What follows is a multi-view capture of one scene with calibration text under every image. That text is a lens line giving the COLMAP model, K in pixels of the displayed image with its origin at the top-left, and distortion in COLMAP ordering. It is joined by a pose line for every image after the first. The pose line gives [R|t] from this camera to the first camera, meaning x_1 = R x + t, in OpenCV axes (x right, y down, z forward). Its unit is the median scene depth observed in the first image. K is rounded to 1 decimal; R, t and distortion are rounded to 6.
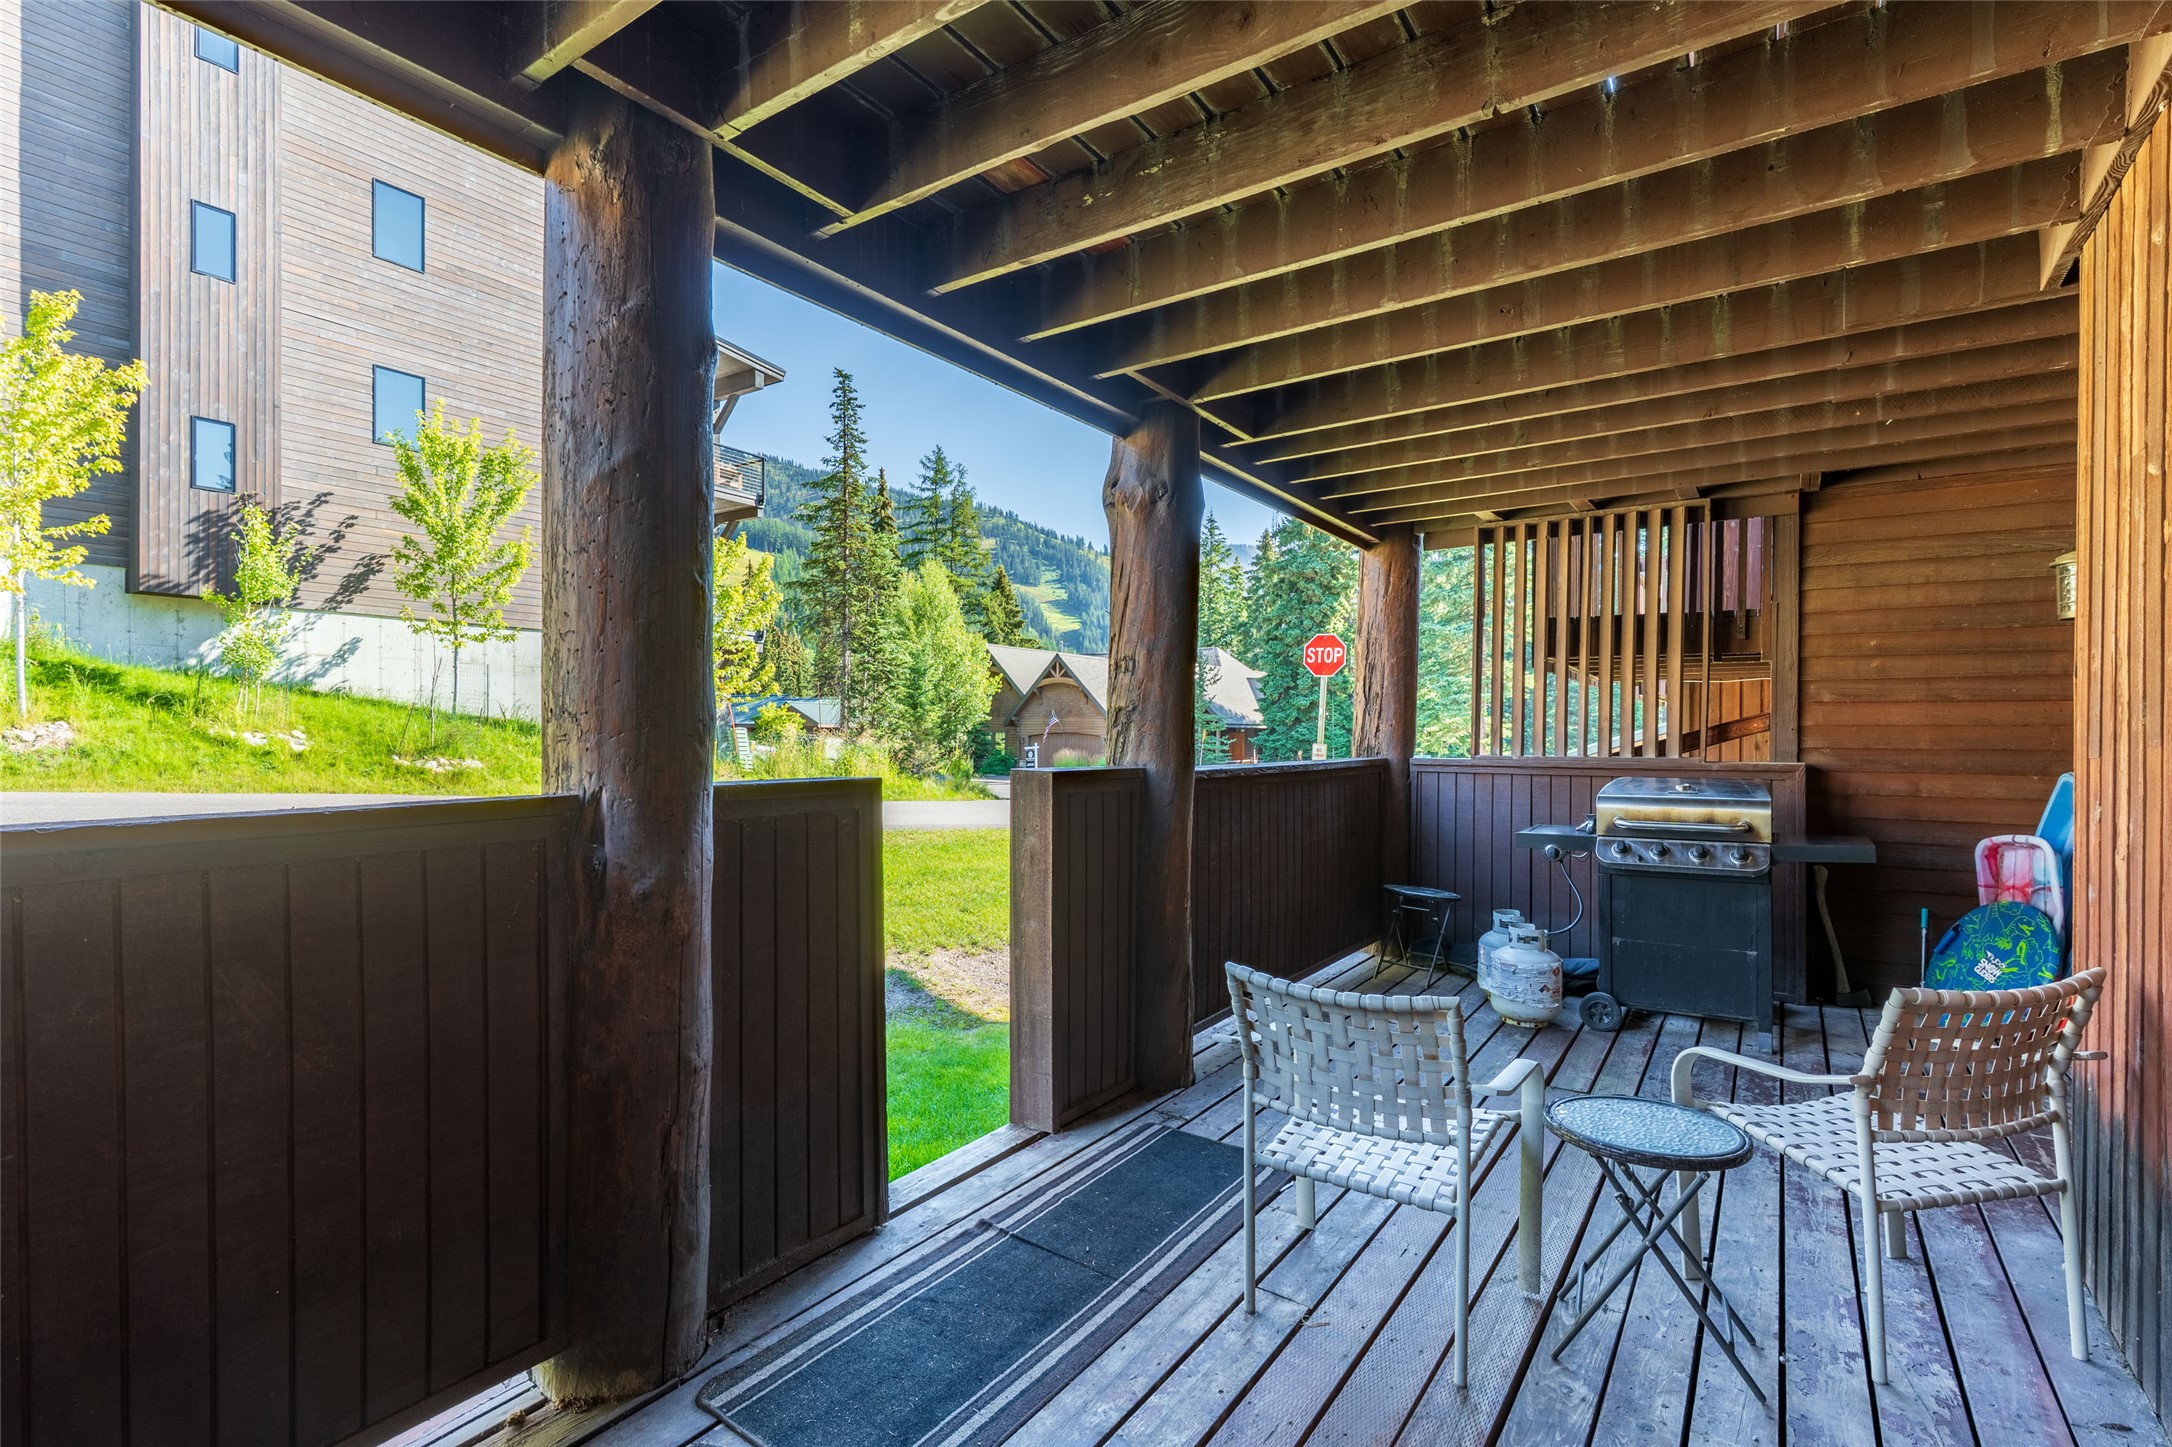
lens RADIAL K [[1027.0, 0, 1101.6], [0, 1027.0, 738.6], [0, 0, 1]] dist [0.002030, 0.000031]
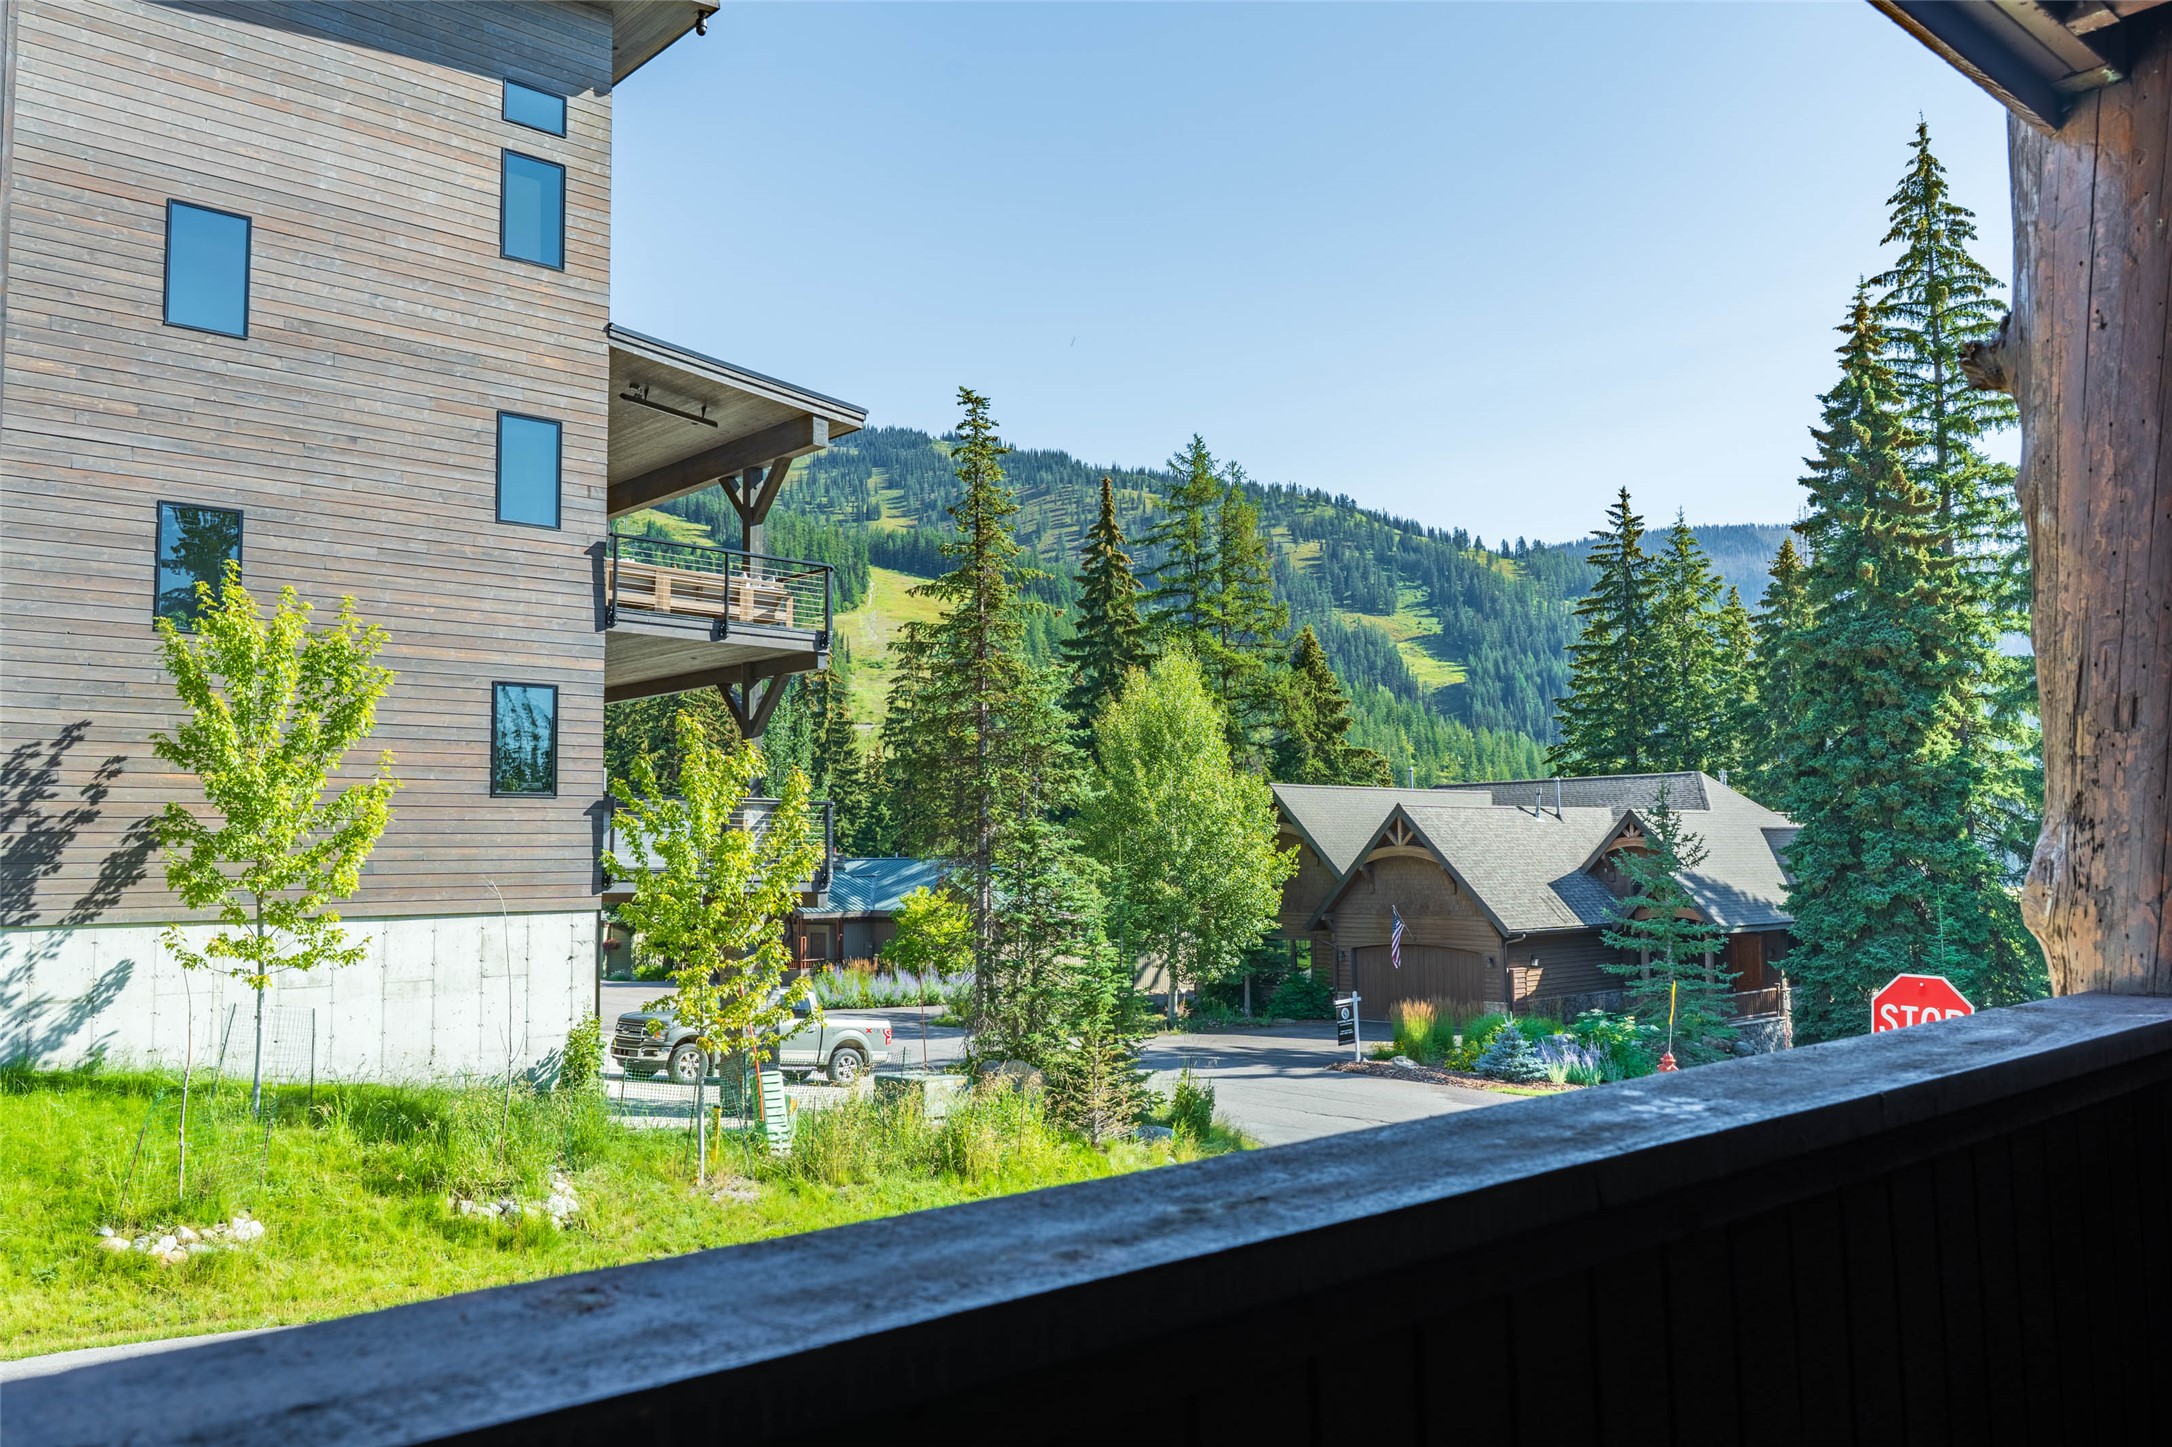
lens RADIAL K [[1694.4, 0, 1098.7], [0, 1694.4, 718.4], [0, 0, 1]] dist [0.008424, -0.010507]
pose [[0.972048, -0.035934, -0.232014, 0.043977], [0.014844, 0.995647, -0.092013, -0.141311], [0.234311, 0.085997, 0.968351, 0.189262]]
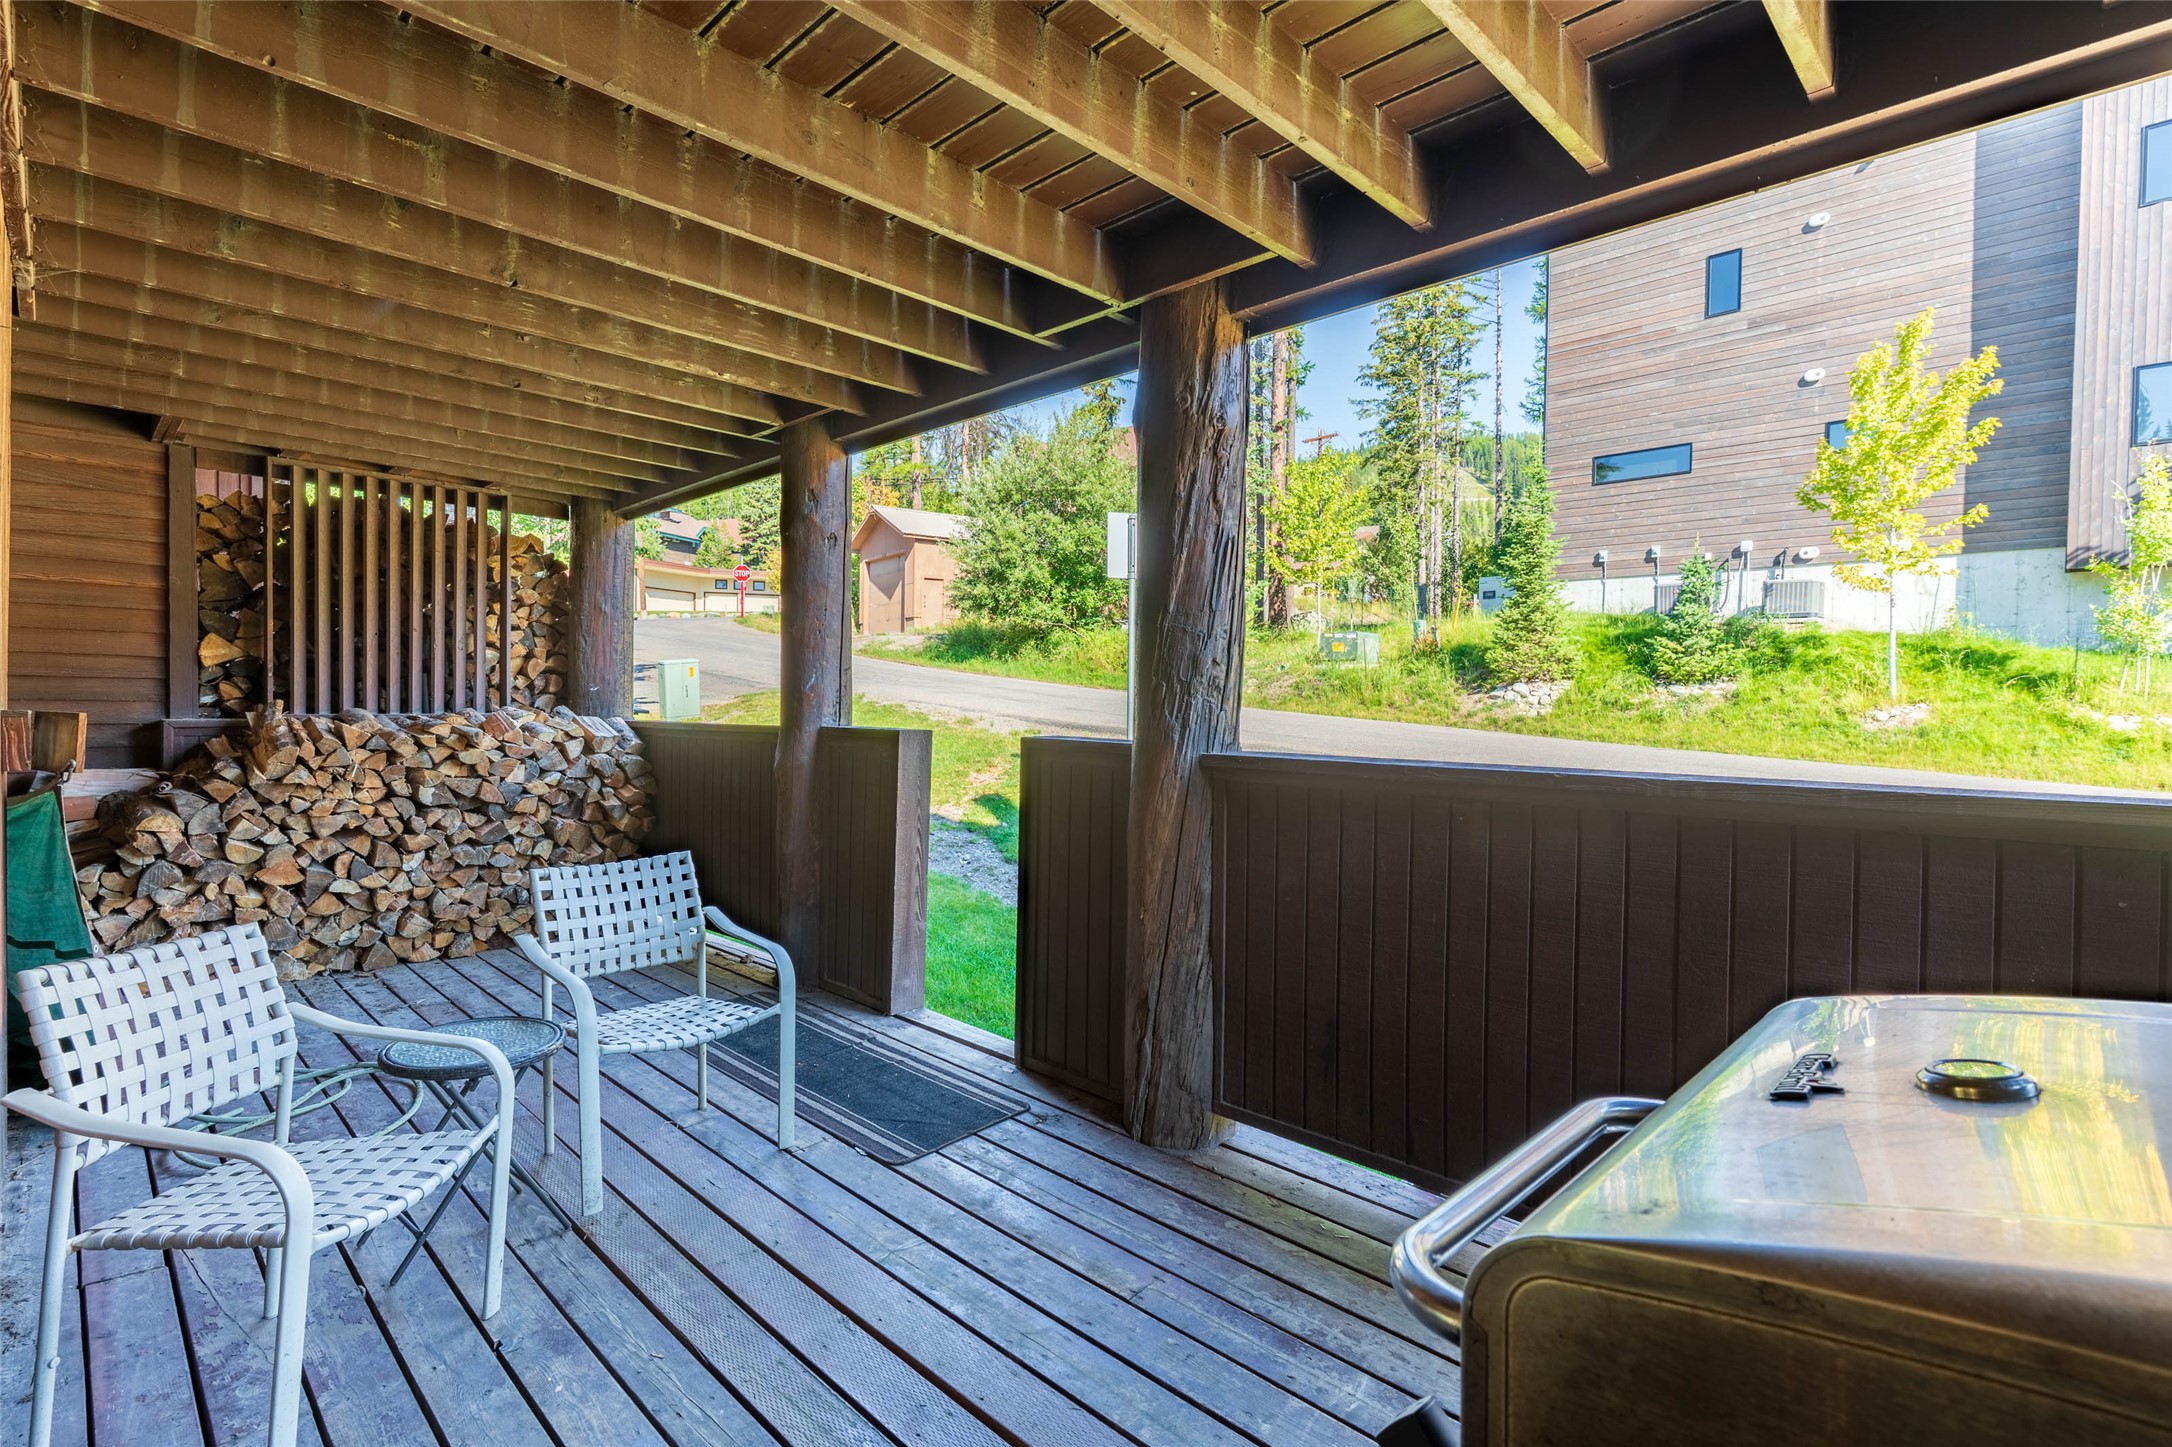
lens RADIAL K [[1027.0, 0, 1050.9], [0, 1027.0, 726.8], [0, 0, 1]] dist [0.002030, 0.000031]
pose [[-0.201567, 0.019993, -0.979271, 0.180247], [-0.017440, 0.999560, 0.023997, -0.001234], [0.979319, 0.021915, -0.201129, 0.221156]]
